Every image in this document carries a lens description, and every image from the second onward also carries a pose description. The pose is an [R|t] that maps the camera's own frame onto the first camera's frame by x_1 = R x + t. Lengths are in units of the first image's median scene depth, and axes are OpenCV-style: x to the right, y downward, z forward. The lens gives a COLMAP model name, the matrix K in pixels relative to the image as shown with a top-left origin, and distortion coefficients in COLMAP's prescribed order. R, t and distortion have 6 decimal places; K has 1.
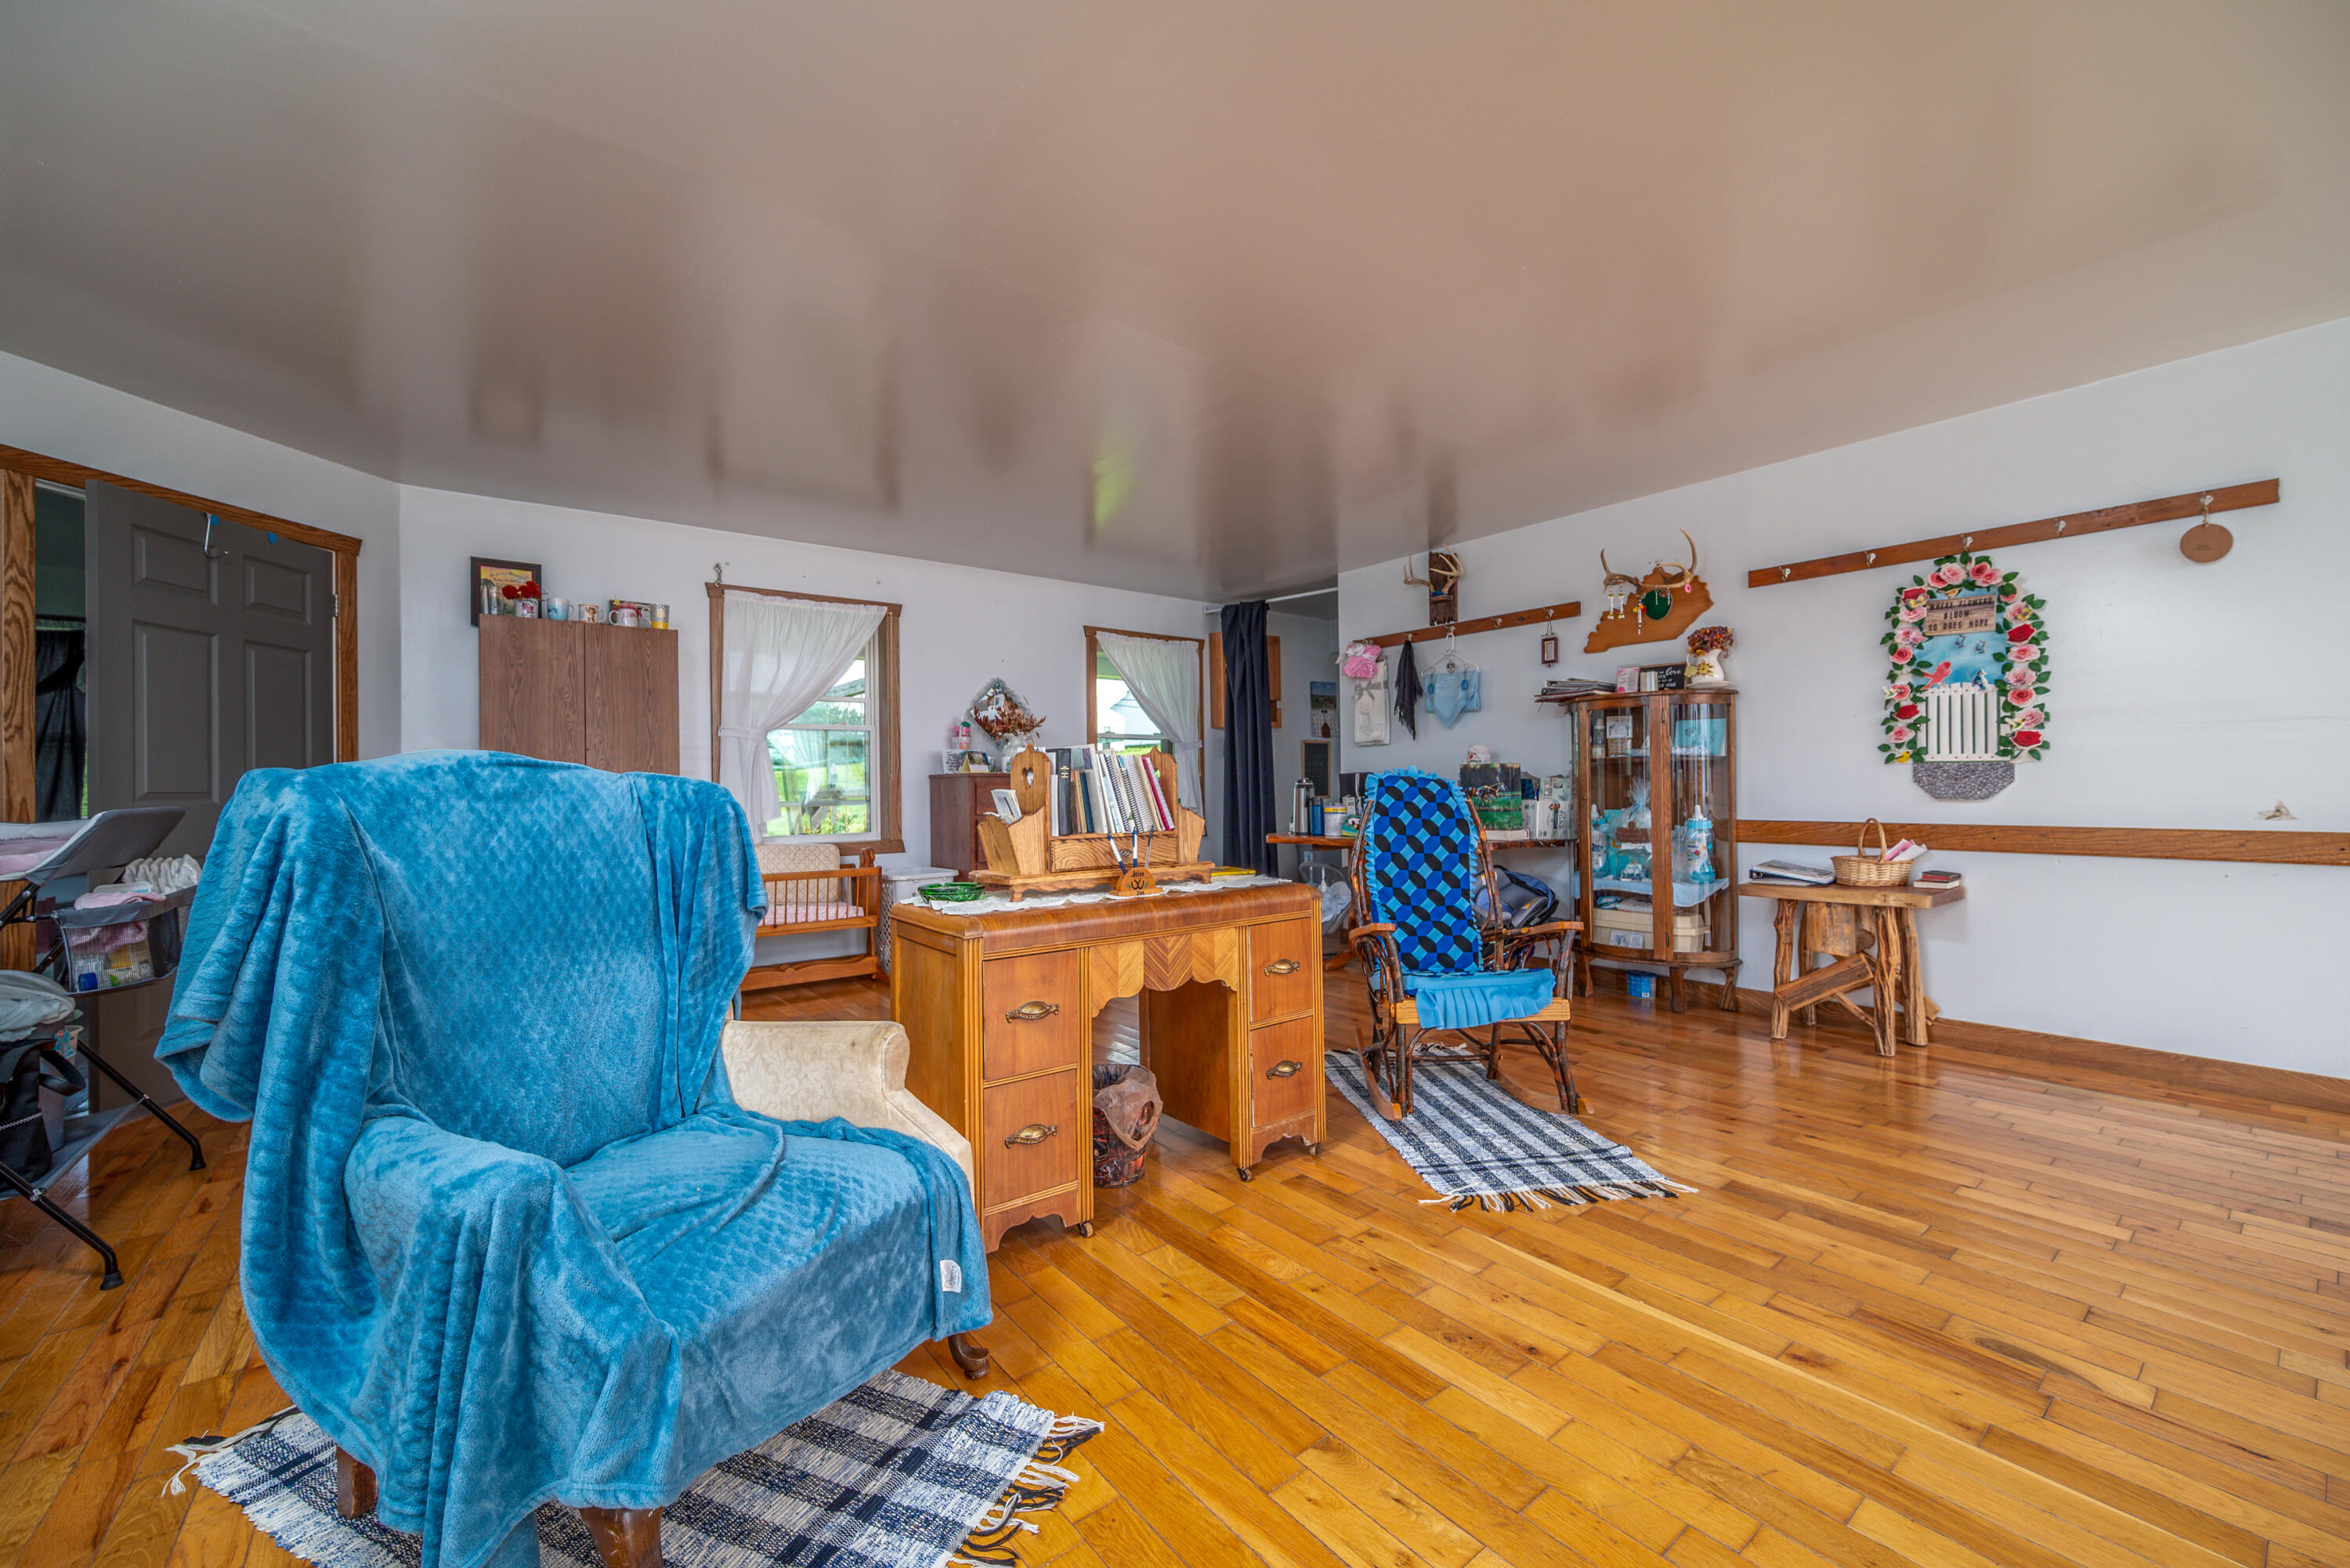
lens RADIAL K [[920.8, 0, 1189.9], [0, 920.8, 786.6], [0, 0, 1]] dist [-0.002807, -0.000578]
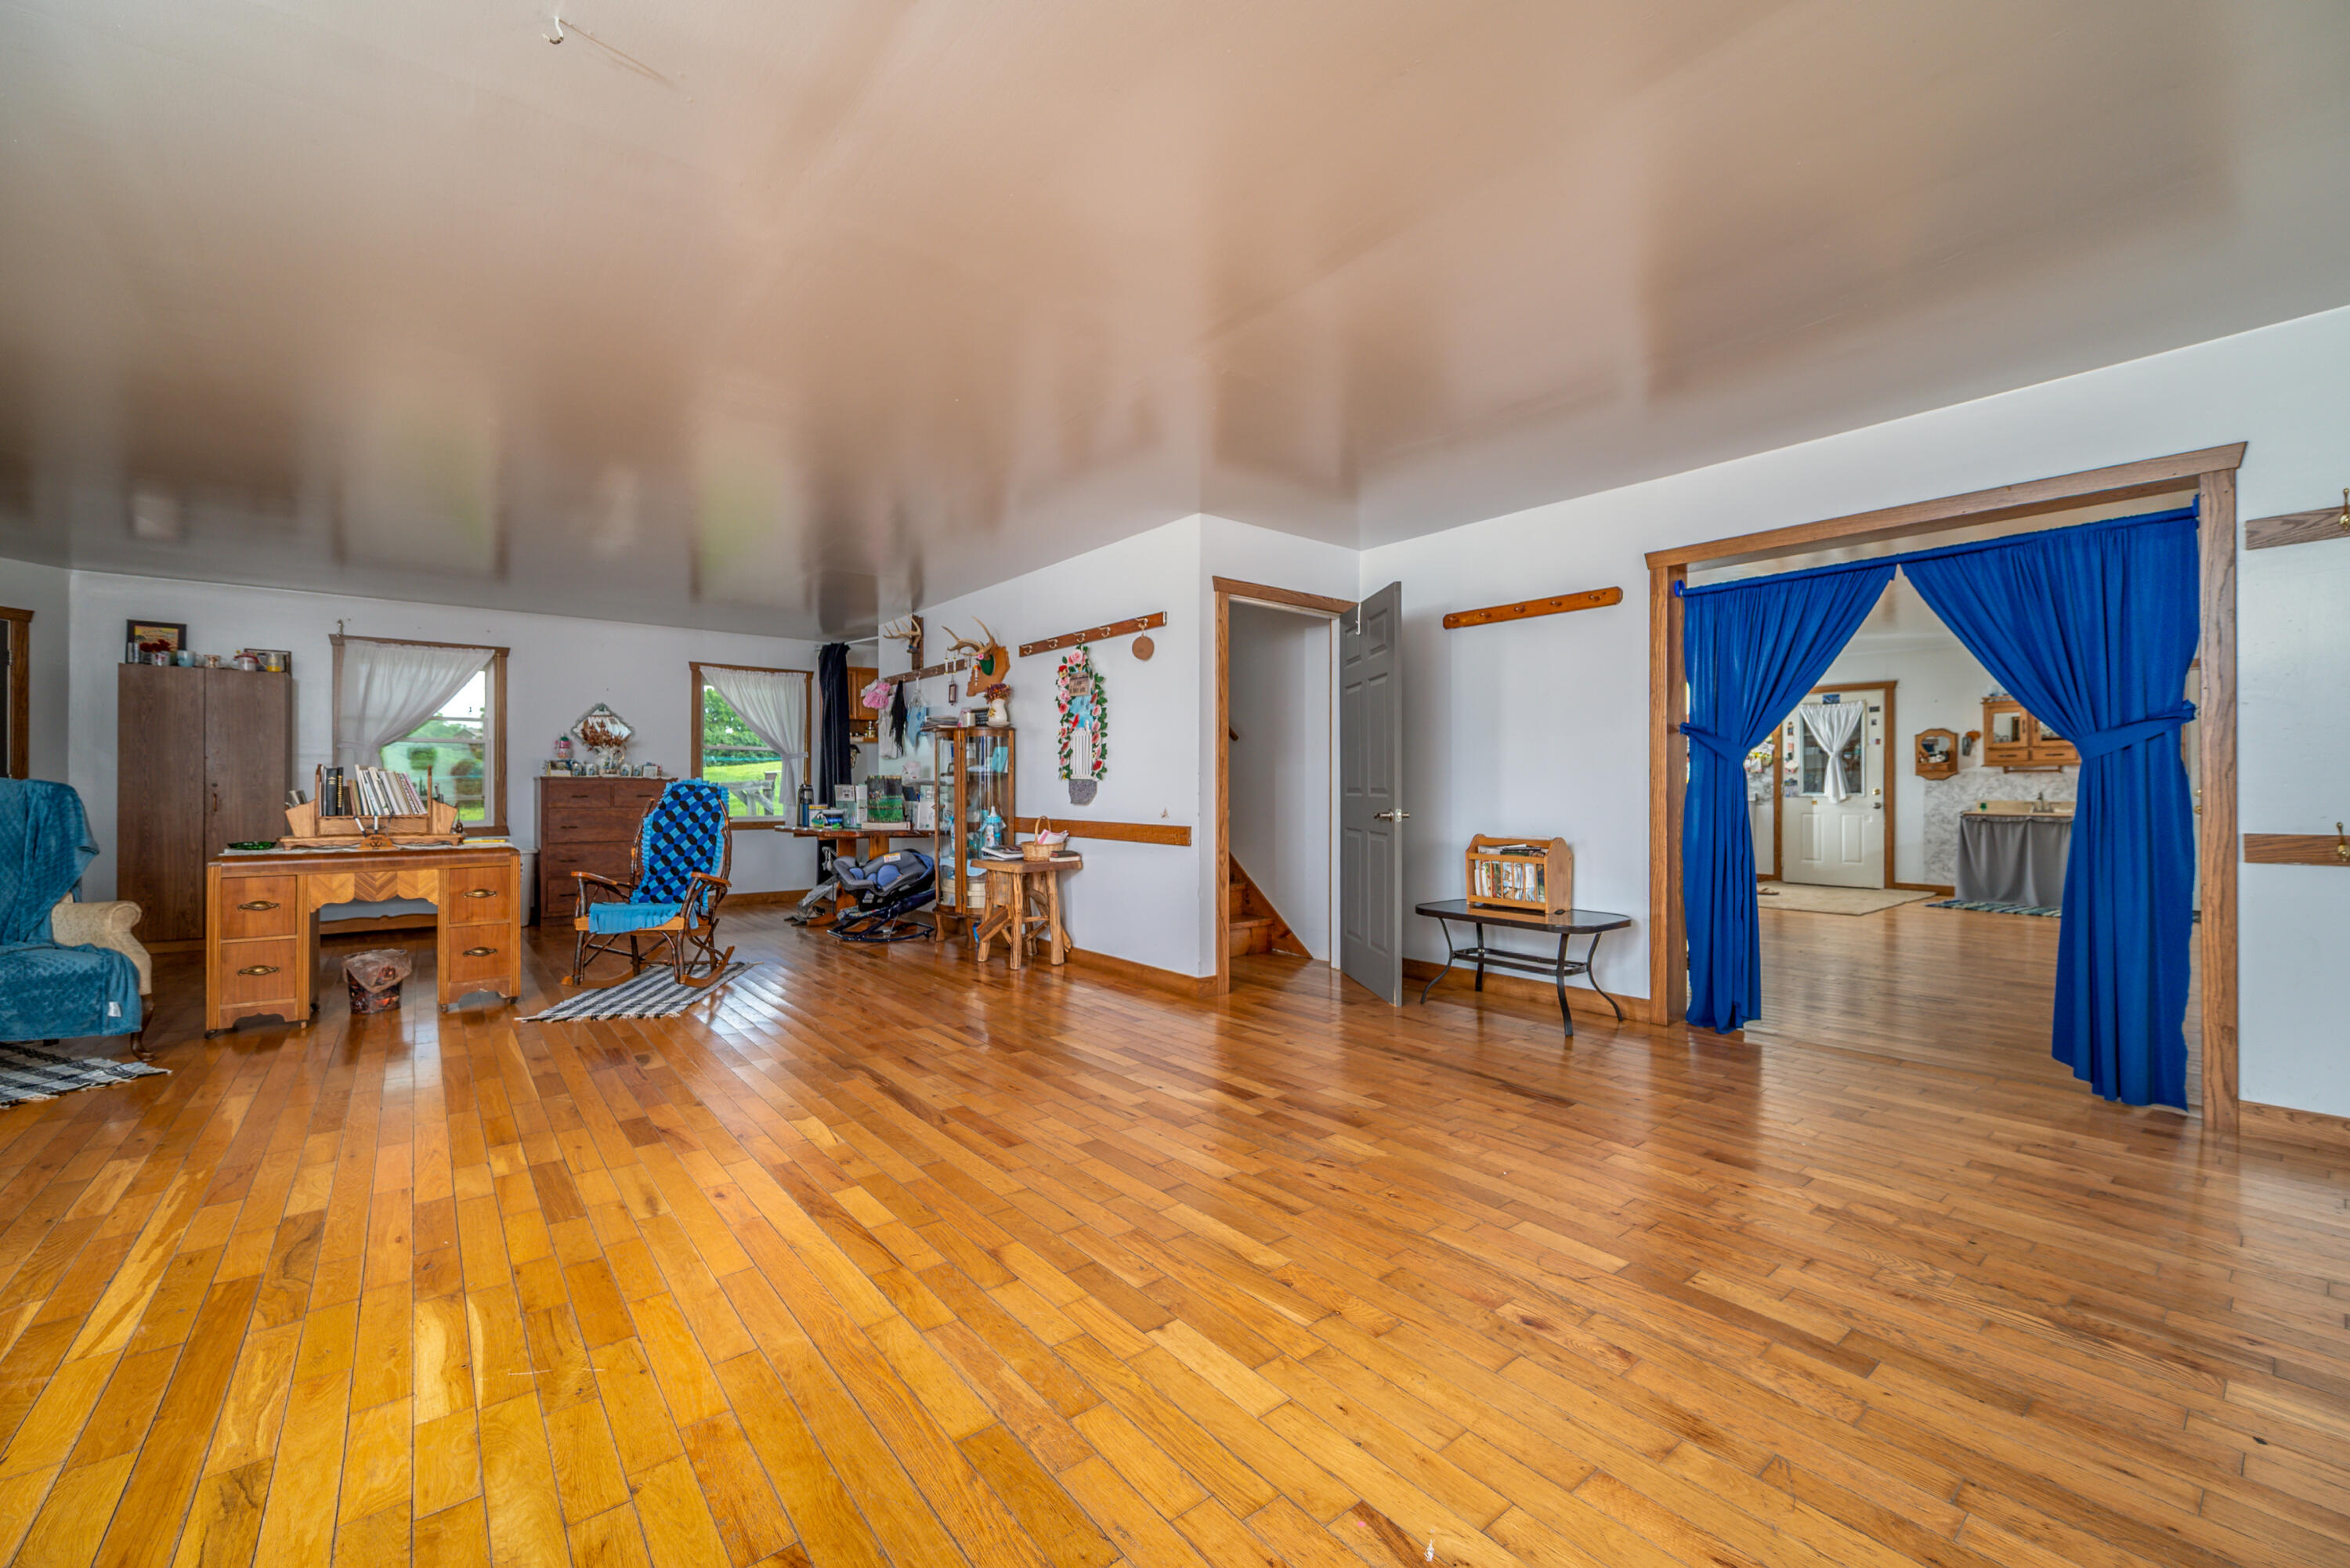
lens RADIAL K [[920.8, 0, 1167.7], [0, 920.8, 784.3], [0, 0, 1]] dist [-0.002807, -0.000578]
pose [[0.999621, 0.013654, 0.023911, 0.868047], [-0.013569, 0.999901, -0.003700, -0.013963], [-0.023959, 0.003374, 0.999707, -0.495002]]
